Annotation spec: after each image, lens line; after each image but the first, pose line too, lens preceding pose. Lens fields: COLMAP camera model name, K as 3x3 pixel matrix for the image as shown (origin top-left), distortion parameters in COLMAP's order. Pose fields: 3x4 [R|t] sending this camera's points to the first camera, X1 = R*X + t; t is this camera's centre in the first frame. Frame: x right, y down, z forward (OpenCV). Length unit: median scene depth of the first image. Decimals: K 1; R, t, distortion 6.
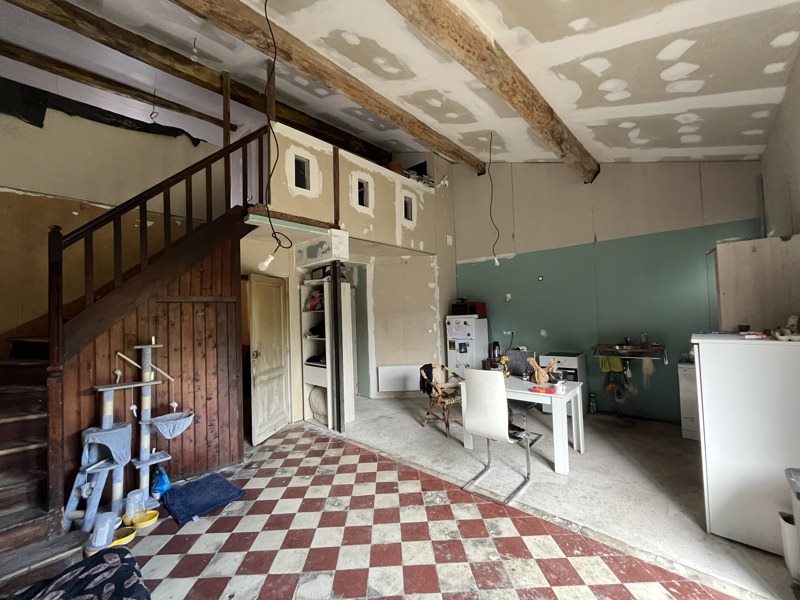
lens RADIAL K [[322.1, 0, 397.4], [0, 322.1, 301.4], [0, 0, 1]] dist [-0.002623, -0.000390]
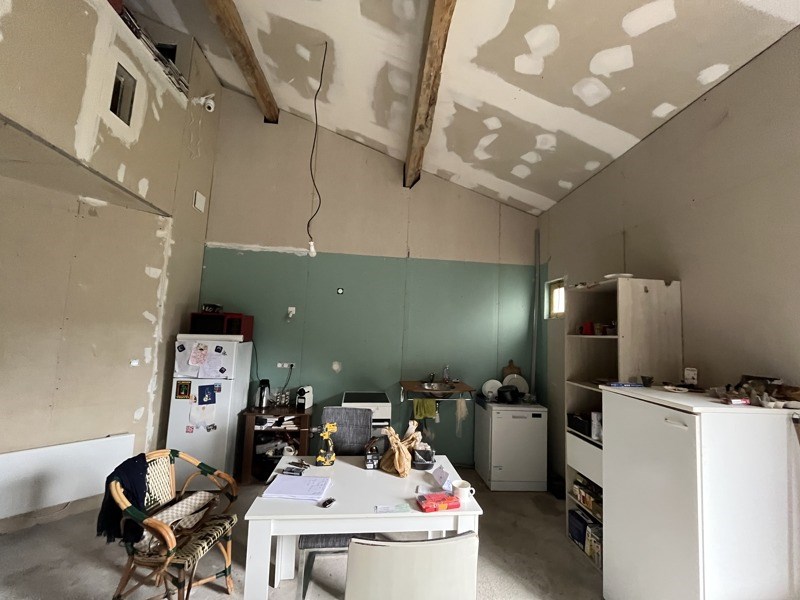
lens RADIAL K [[322.1, 0, 397.4], [0, 322.1, 301.4], [0, 0, 1]] dist [-0.002623, -0.000390]
pose [[0.665279, 0.129900, 0.735207, -0.005590], [-0.092060, 0.991505, -0.091881, 0.009079], [-0.740897, -0.006557, 0.671586, 0.490419]]
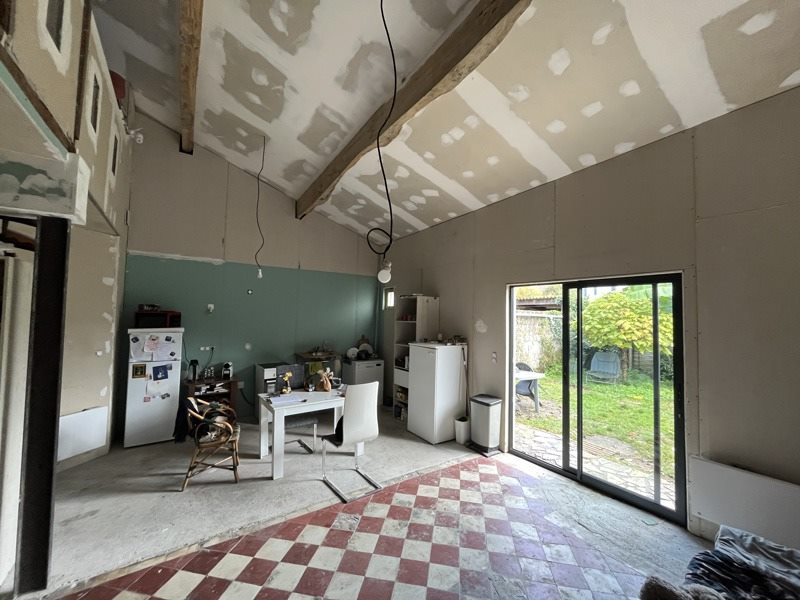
lens RADIAL K [[322.1, 0, 397.4], [0, 322.1, 301.4], [0, 0, 1]] dist [-0.002623, -0.000390]
pose [[0.215426, 0.077571, 0.973434, -0.514241], [-0.063617, 0.995837, -0.065278, -0.006451], [-0.974446, -0.047865, 0.219464, 0.393574]]
